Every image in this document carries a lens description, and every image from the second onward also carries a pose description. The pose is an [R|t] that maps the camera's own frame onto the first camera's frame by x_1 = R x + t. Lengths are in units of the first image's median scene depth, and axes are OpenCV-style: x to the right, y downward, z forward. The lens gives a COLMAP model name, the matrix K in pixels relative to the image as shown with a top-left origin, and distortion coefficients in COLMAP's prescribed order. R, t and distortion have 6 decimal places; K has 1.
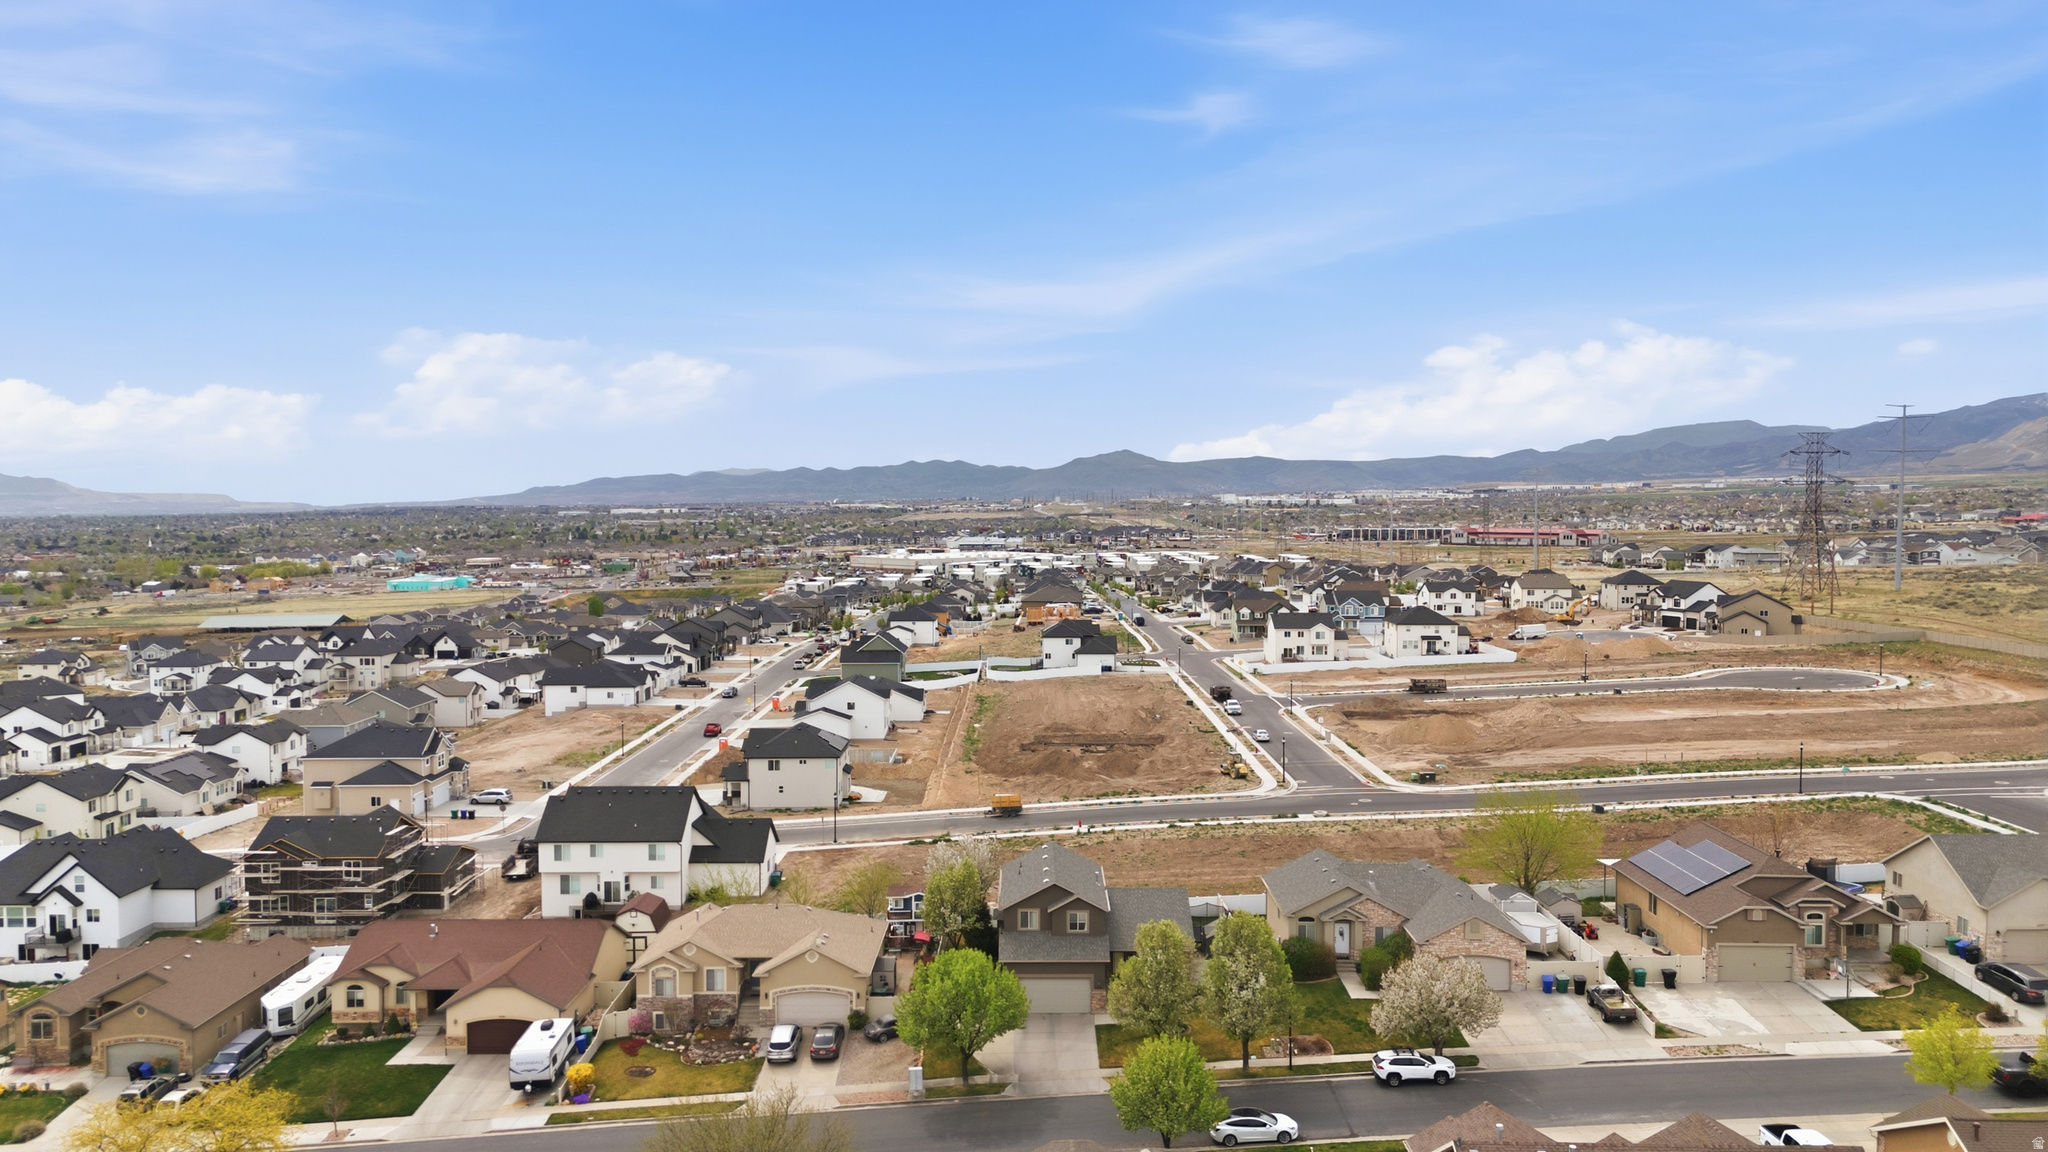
lens RADIAL K [[1500.5, 0, 1024.0], [0, 1500.5, 576.0], [0, 0, 1]] dist [0.089282, -0.087612]
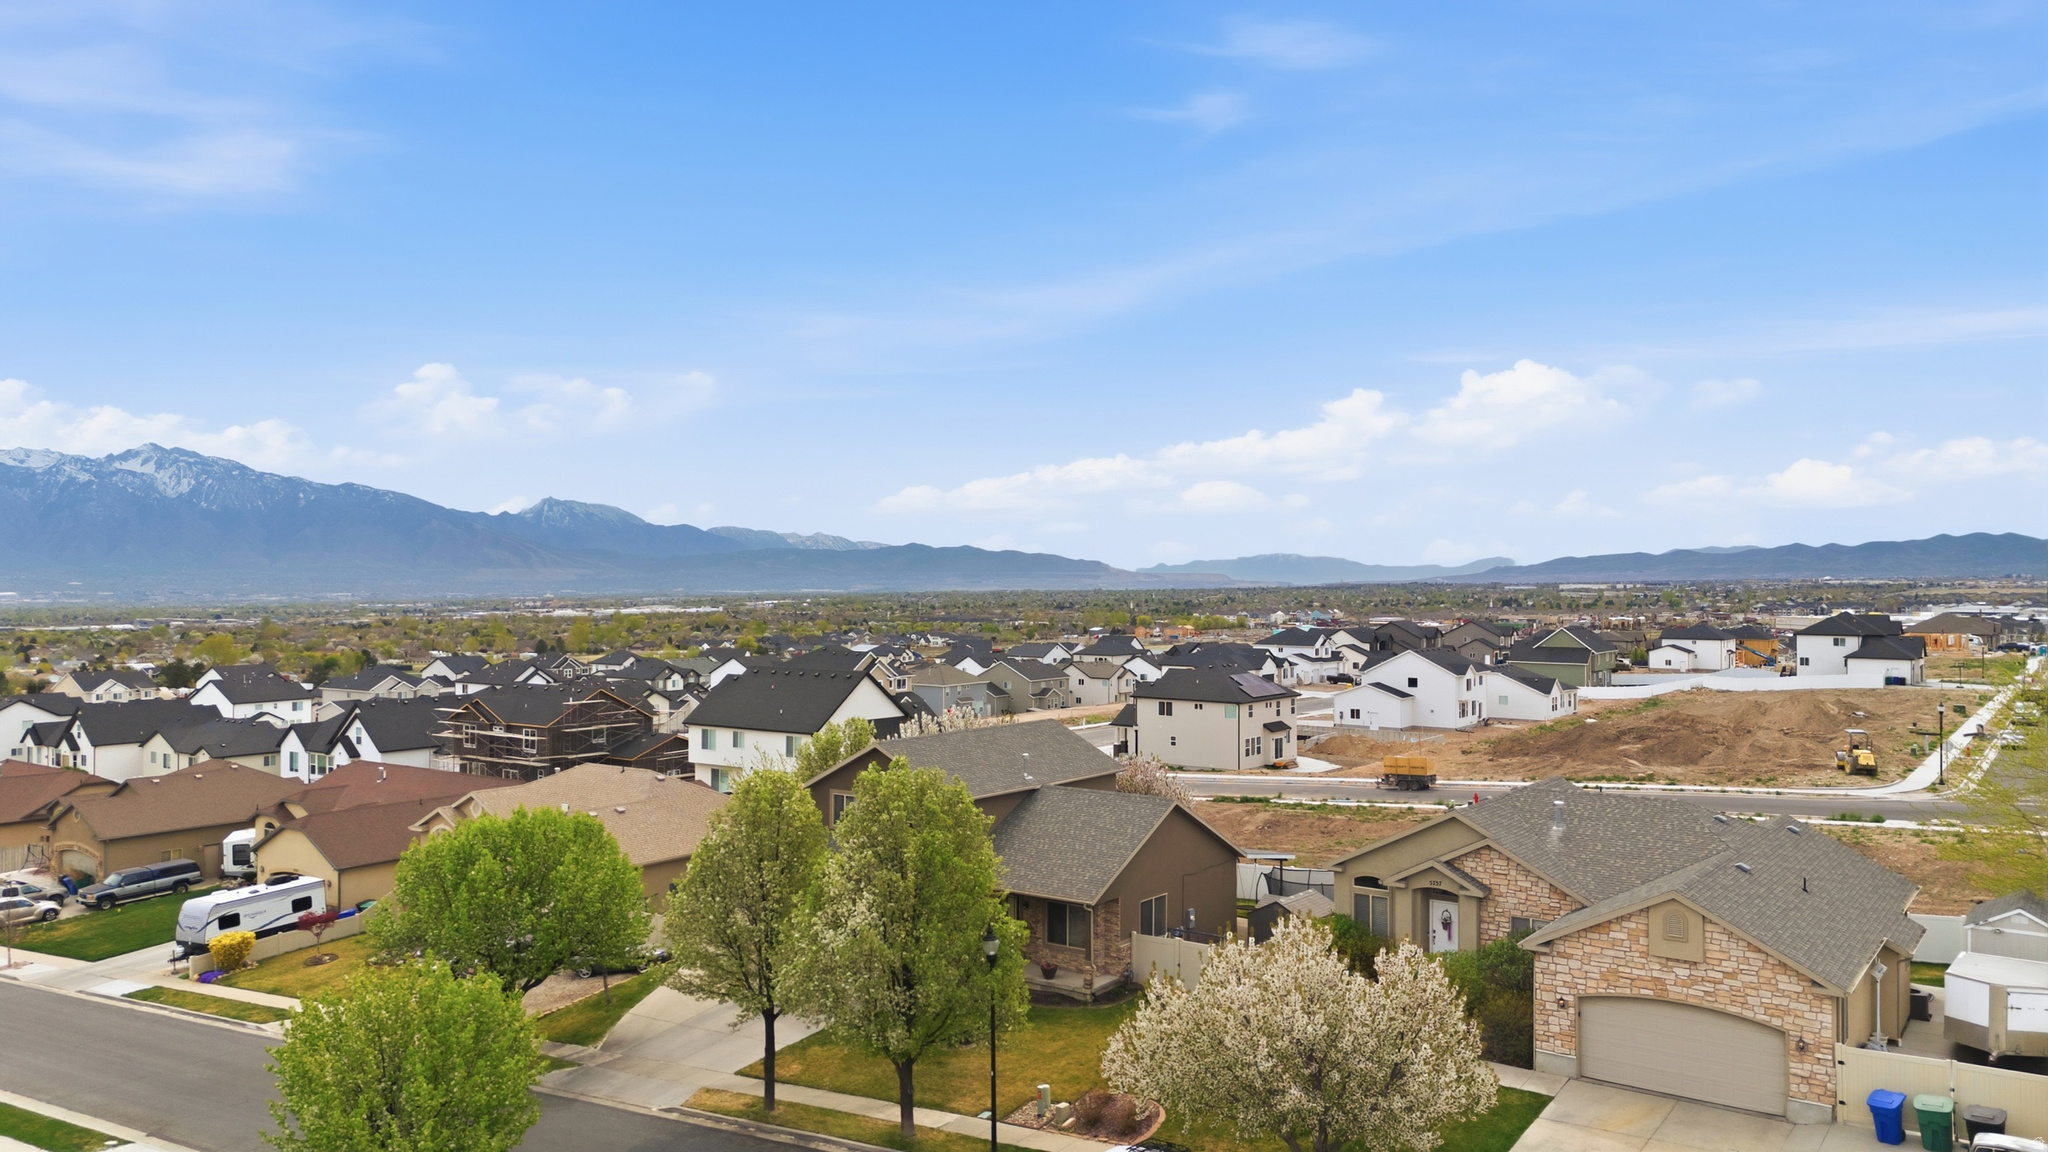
lens RADIAL K [[1500.5, 0, 1024.0], [0, 1500.5, 576.0], [0, 0, 1]] dist [0.089282, -0.087612]
pose [[0.815657, 0.003178, -0.578527, 0.279216], [-0.034179, 0.998503, -0.042704, 0.120162], [0.577525, 0.054605, 0.814545, 0.427466]]
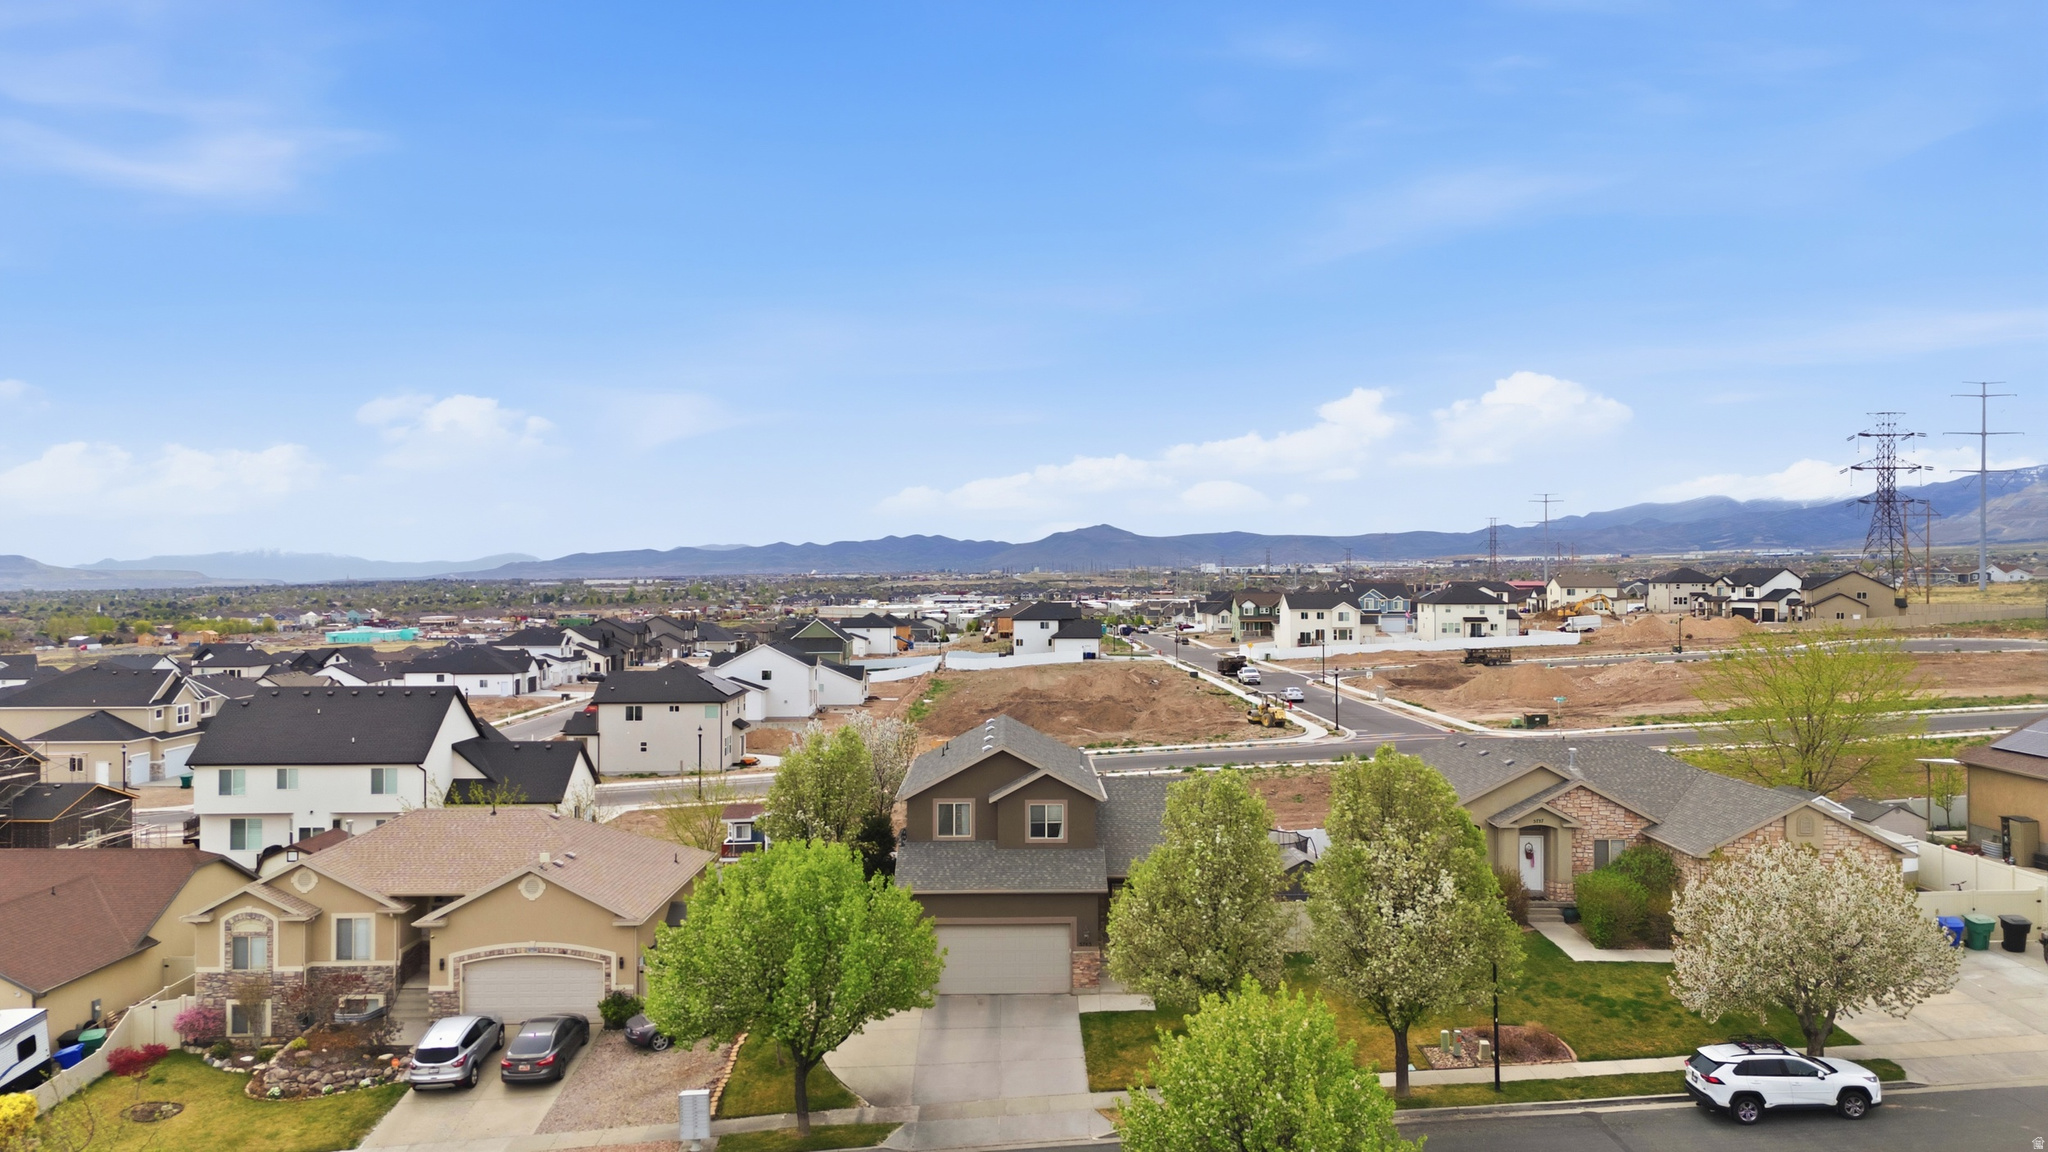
lens RADIAL K [[1500.5, 0, 1024.0], [0, 1500.5, 576.0], [0, 0, 1]] dist [0.089282, -0.087612]
pose [[0.999906, -0.000806, 0.013685, 0.015237], [0.001501, 0.998707, -0.050805, 0.124792], [-0.013626, 0.050821, 0.998615, 0.343541]]
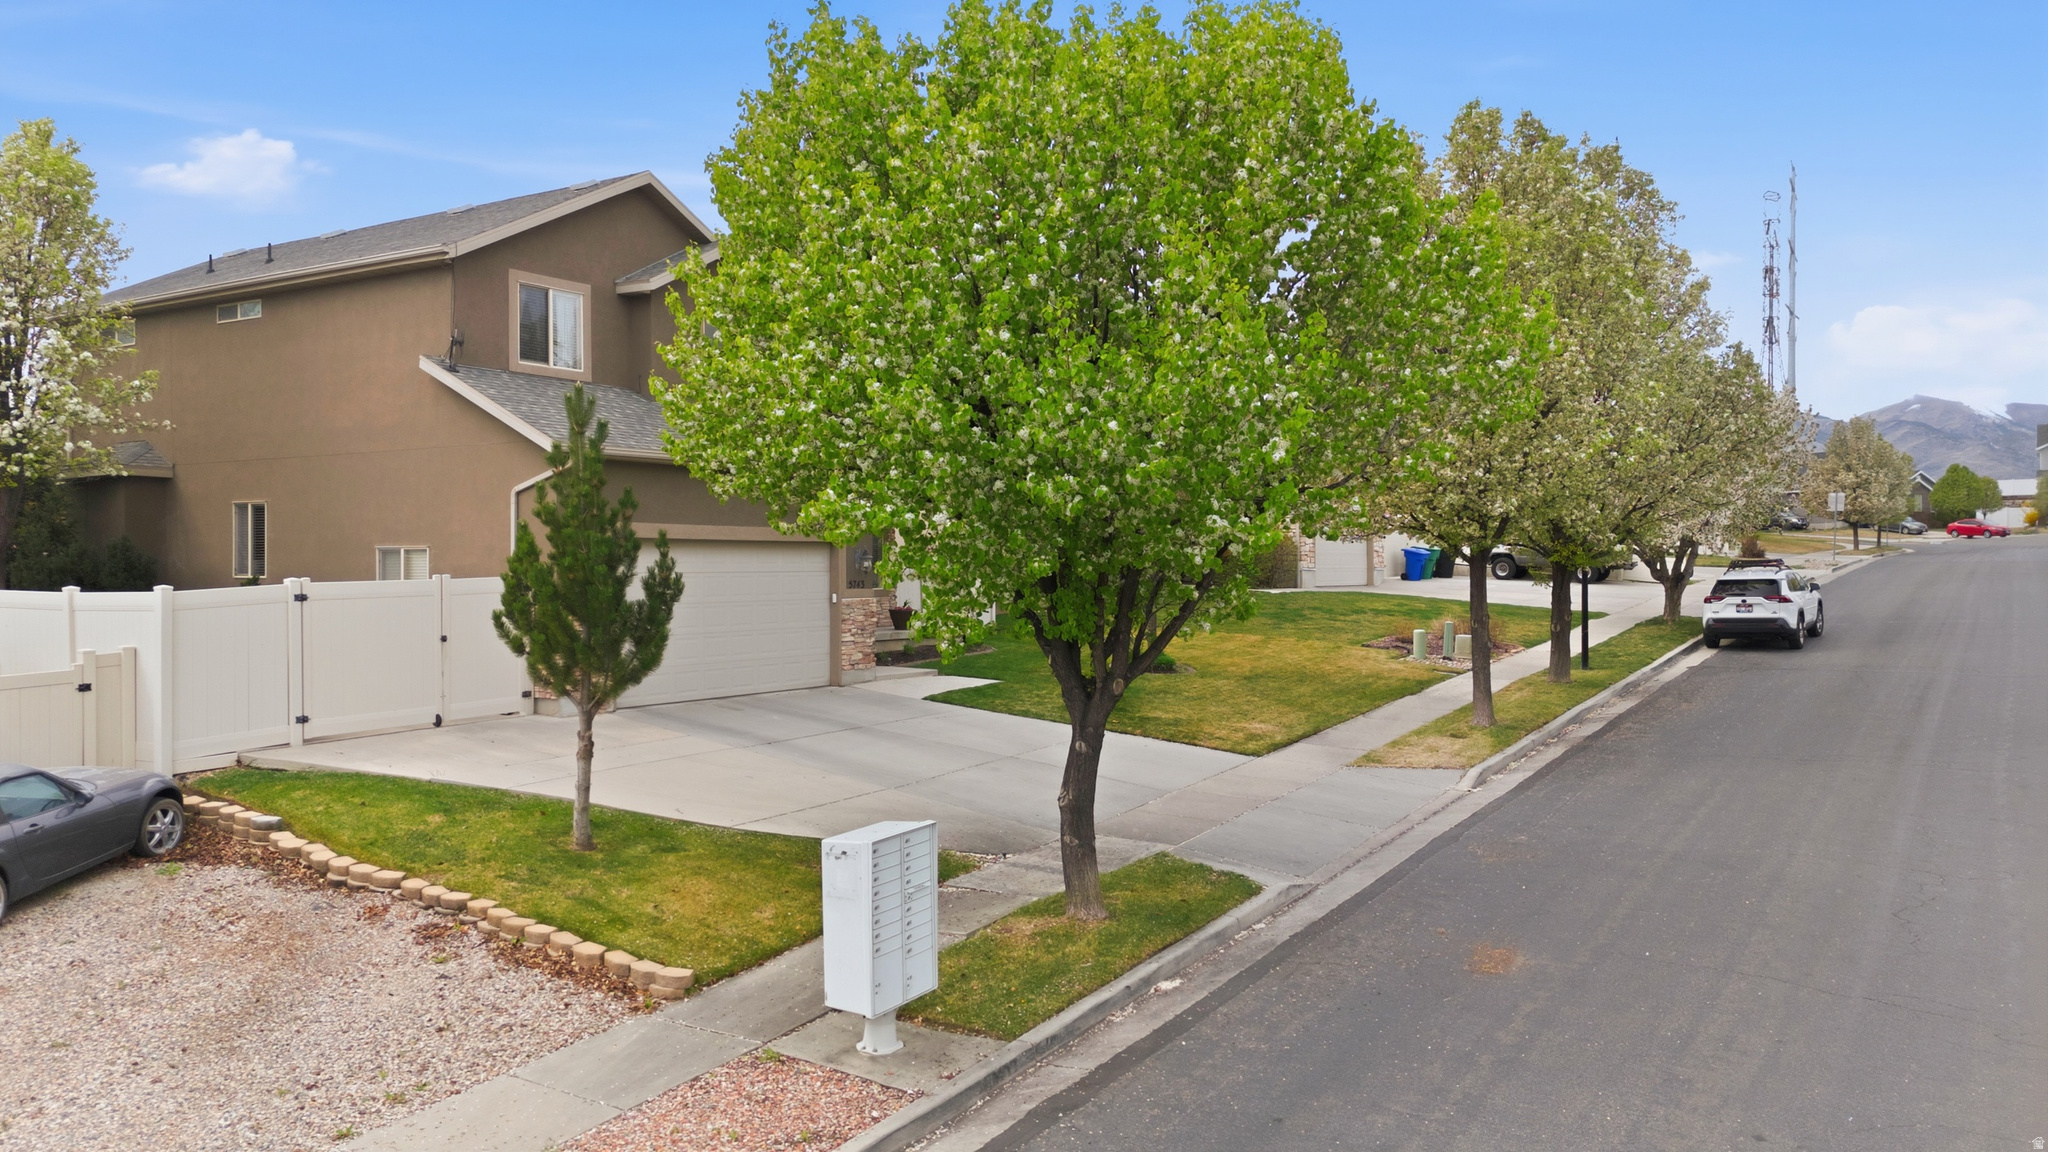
lens RADIAL K [[1500.5, 0, 1024.0], [0, 1500.5, 576.0], [0, 0, 1]] dist [0.089282, -0.087612]
pose [[0.541691, -0.004712, 0.840565, -0.109203], [0.045815, 0.998663, -0.023927, 0.201740], [-0.839328, 0.051472, 0.541183, 0.604989]]
